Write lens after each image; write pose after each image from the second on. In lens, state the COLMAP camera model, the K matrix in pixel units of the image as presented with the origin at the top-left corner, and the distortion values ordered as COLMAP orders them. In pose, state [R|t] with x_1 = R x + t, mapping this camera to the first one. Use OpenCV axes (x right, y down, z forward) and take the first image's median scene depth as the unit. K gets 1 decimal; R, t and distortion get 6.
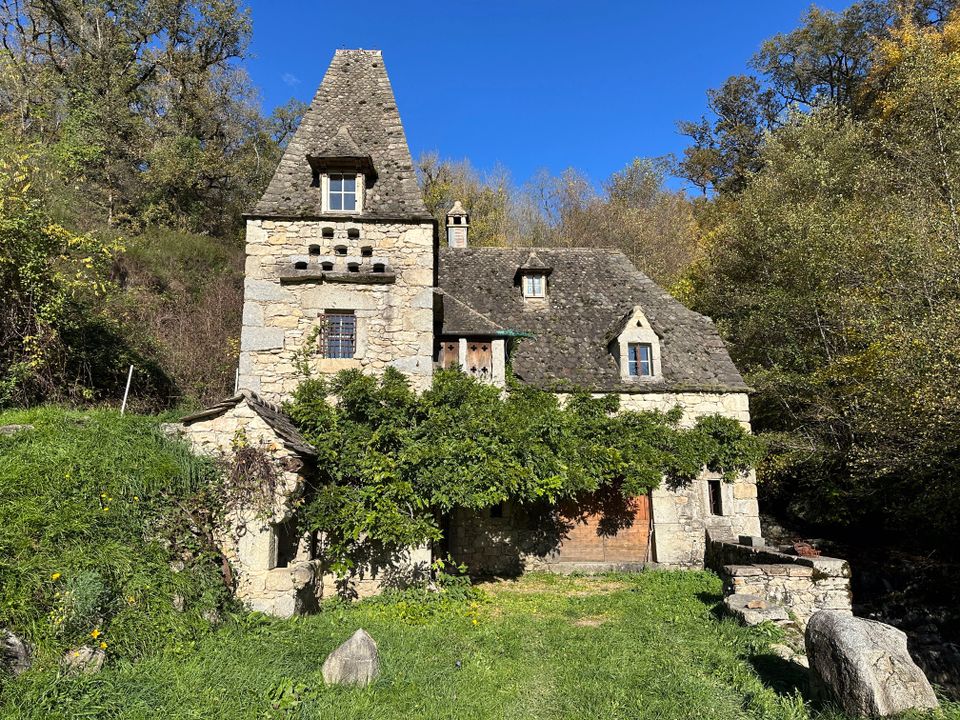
lens RADIAL K [[693.1, 0, 450.7], [0, 693.1, 361.0], [0, 0, 1]] dist [-0.002077, -0.023126]
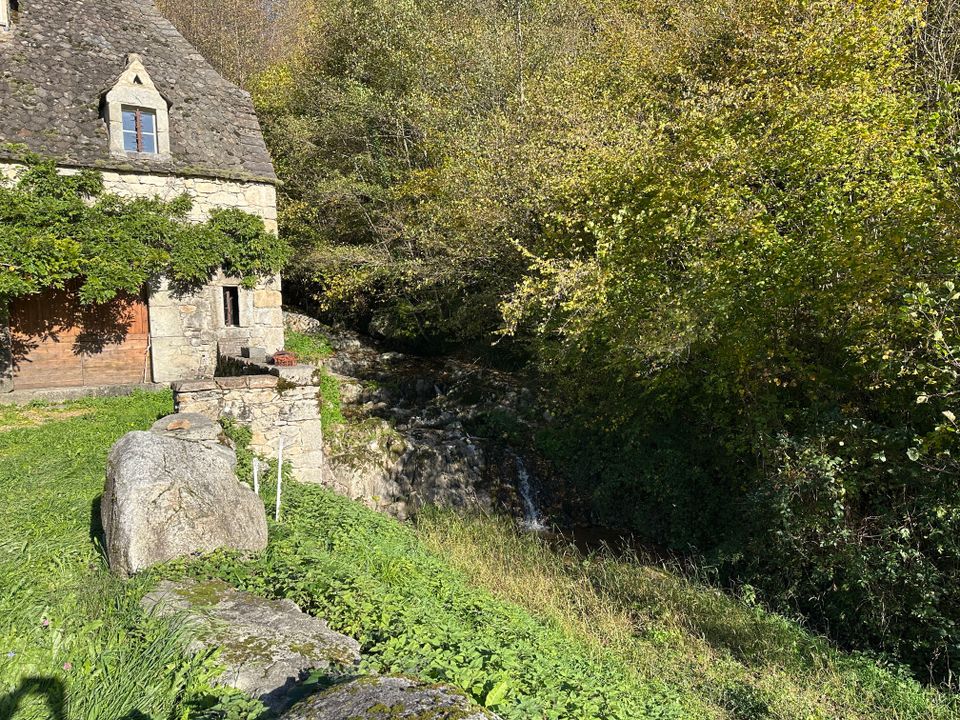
lens RADIAL K [[697.8, 0, 481.0], [0, 697.8, 398.7], [0, 0, 1]] dist [0.057719, -0.036995]
pose [[0.854794, -0.078688, 0.512967, 0.185179], [-0.078339, 0.957547, 0.277427, 0.038687], [-0.513021, -0.277328, 0.812342, 0.091491]]
